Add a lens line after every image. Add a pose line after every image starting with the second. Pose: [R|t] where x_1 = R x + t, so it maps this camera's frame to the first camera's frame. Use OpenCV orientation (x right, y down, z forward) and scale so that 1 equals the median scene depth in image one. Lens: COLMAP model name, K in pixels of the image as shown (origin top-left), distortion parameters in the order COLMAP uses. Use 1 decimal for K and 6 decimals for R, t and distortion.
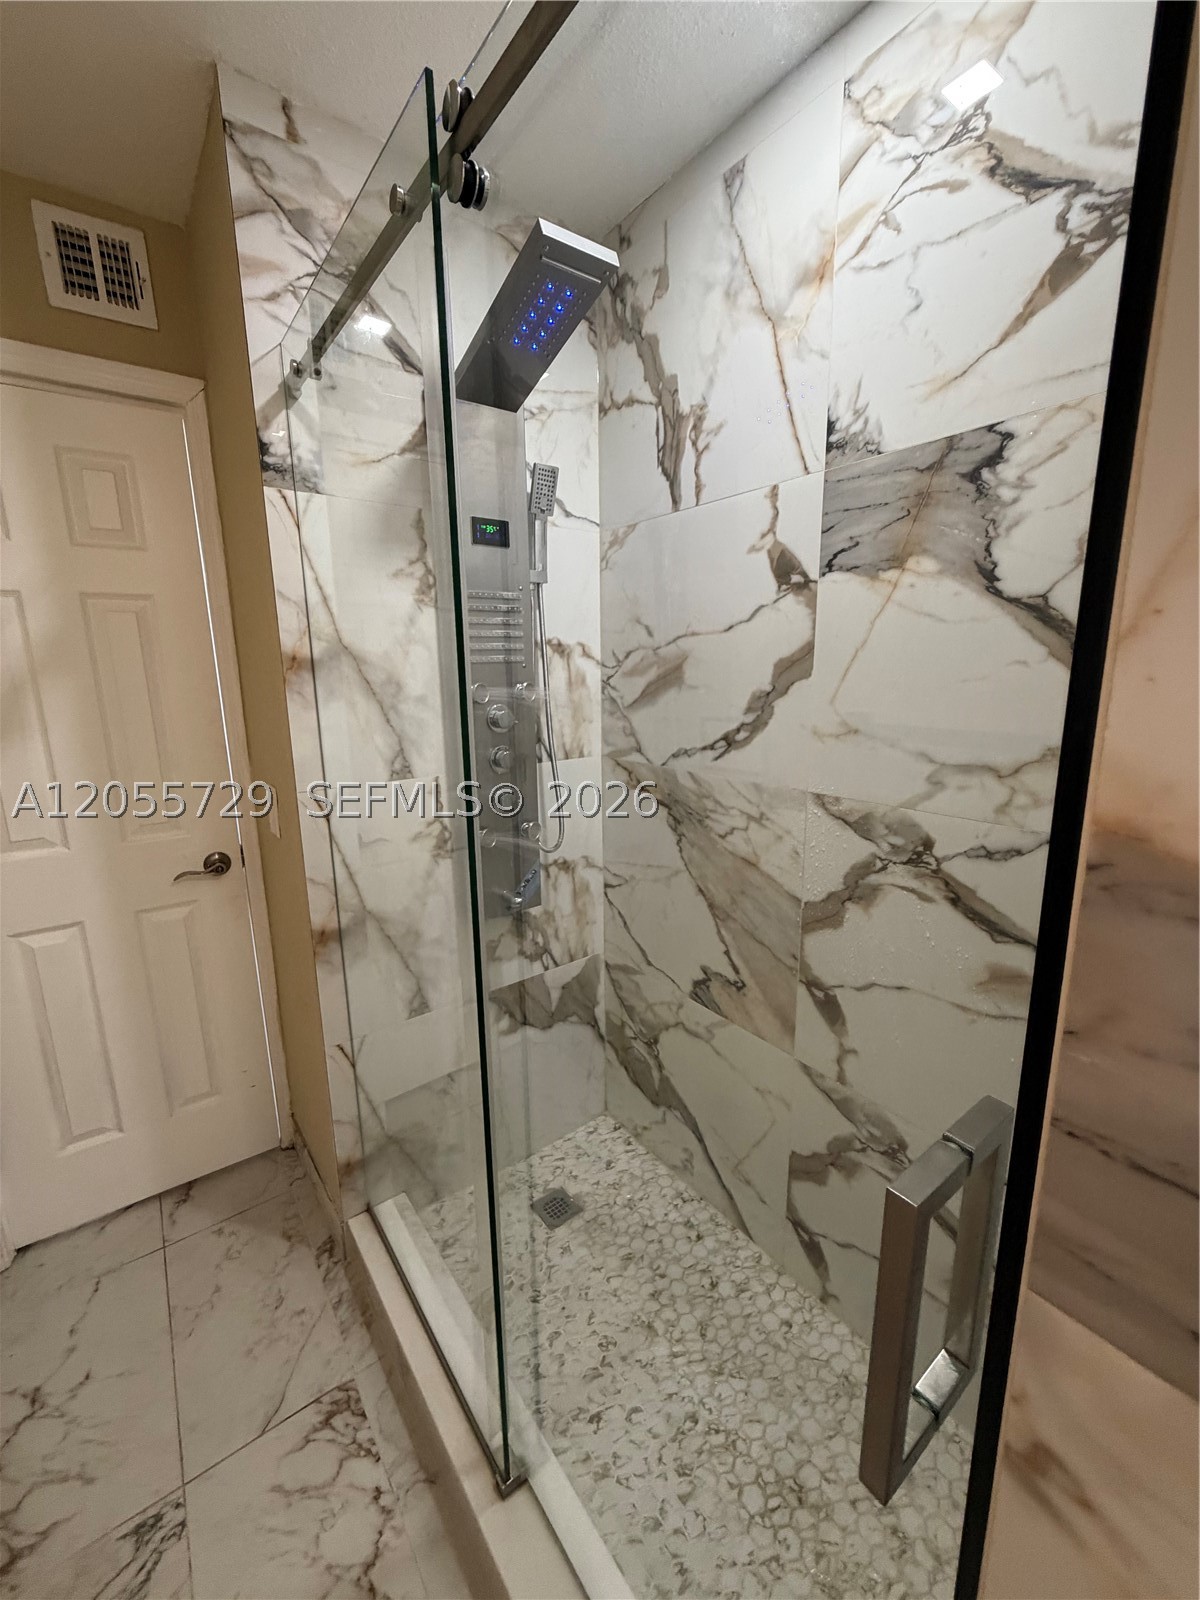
lens RADIAL K [[640.3, 0, 600.0], [0, 640.3, 800.0], [0, 0, 1]] dist [-0.000951, 0.000258]
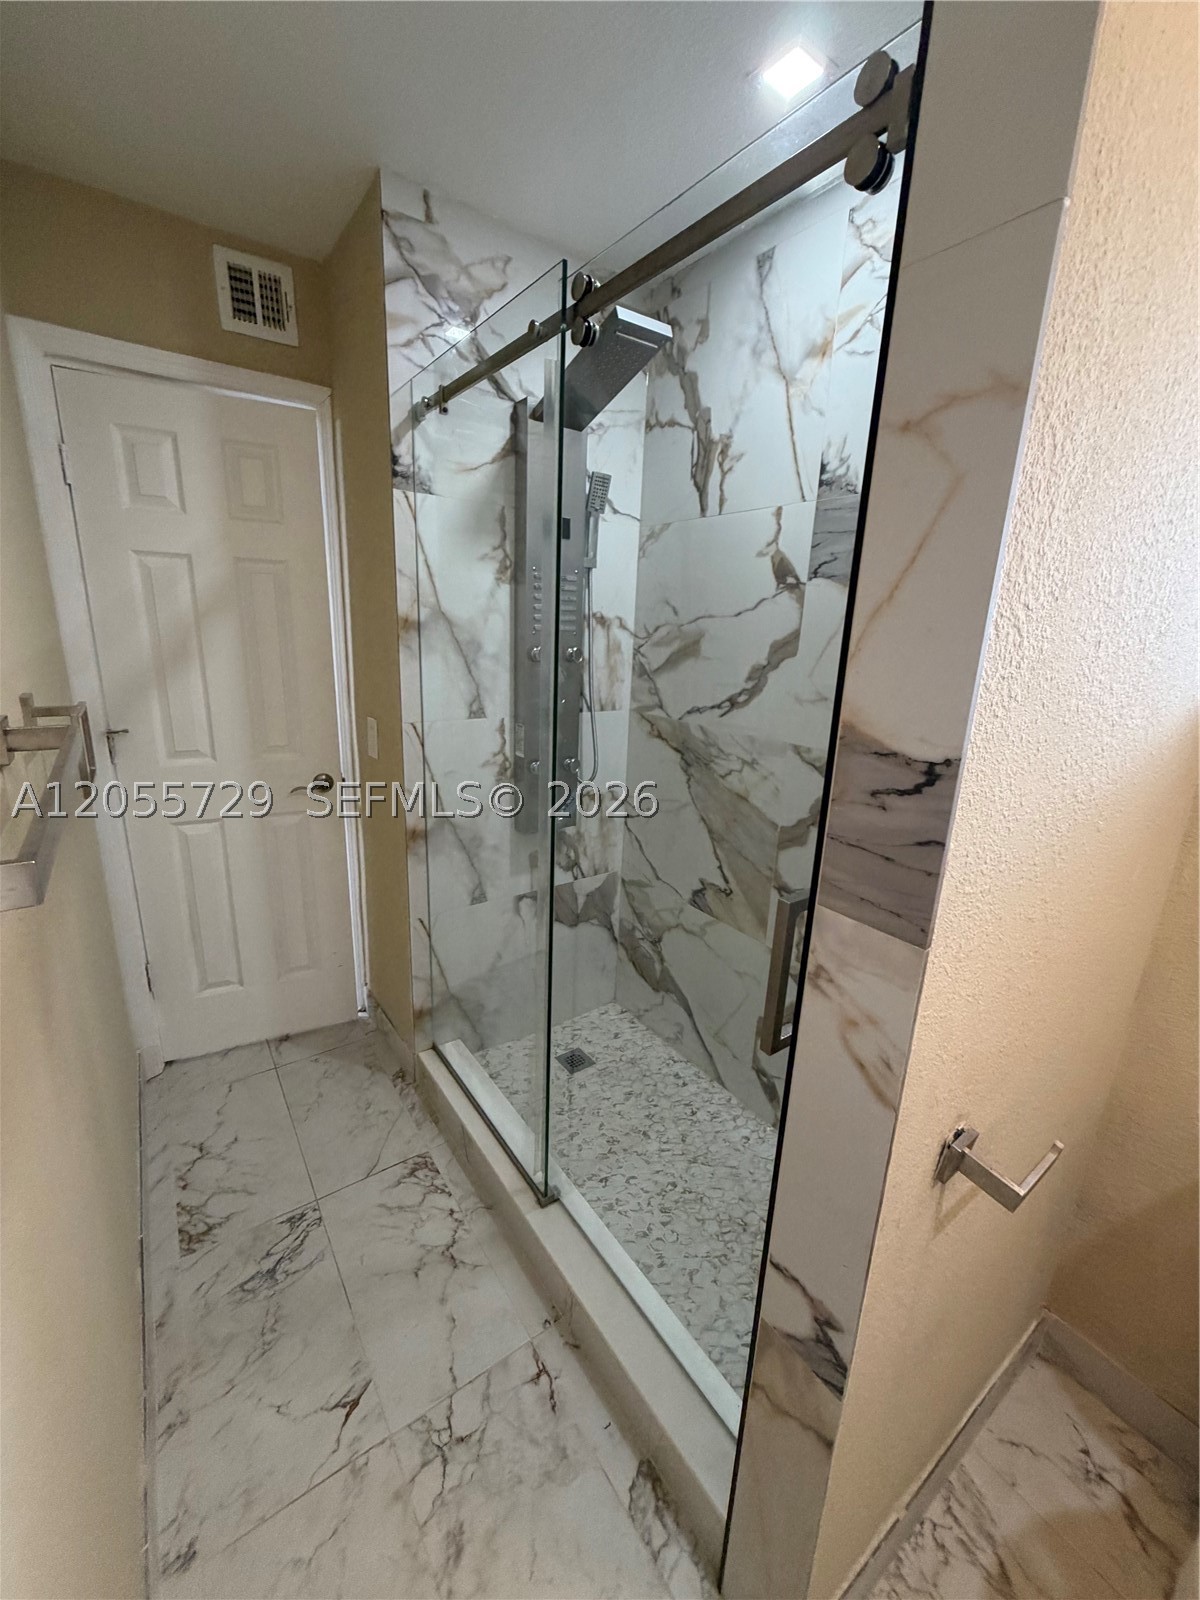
lens RADIAL K [[640.3, 0, 600.0], [0, 640.3, 800.0], [0, 0, 1]] dist [-0.000951, 0.000258]
pose [[0.998373, 0.056265, -0.009276, -0.042750], [-0.055635, 0.996766, 0.057989, 0.045234], [0.012509, -0.057378, 0.998274, -0.307998]]
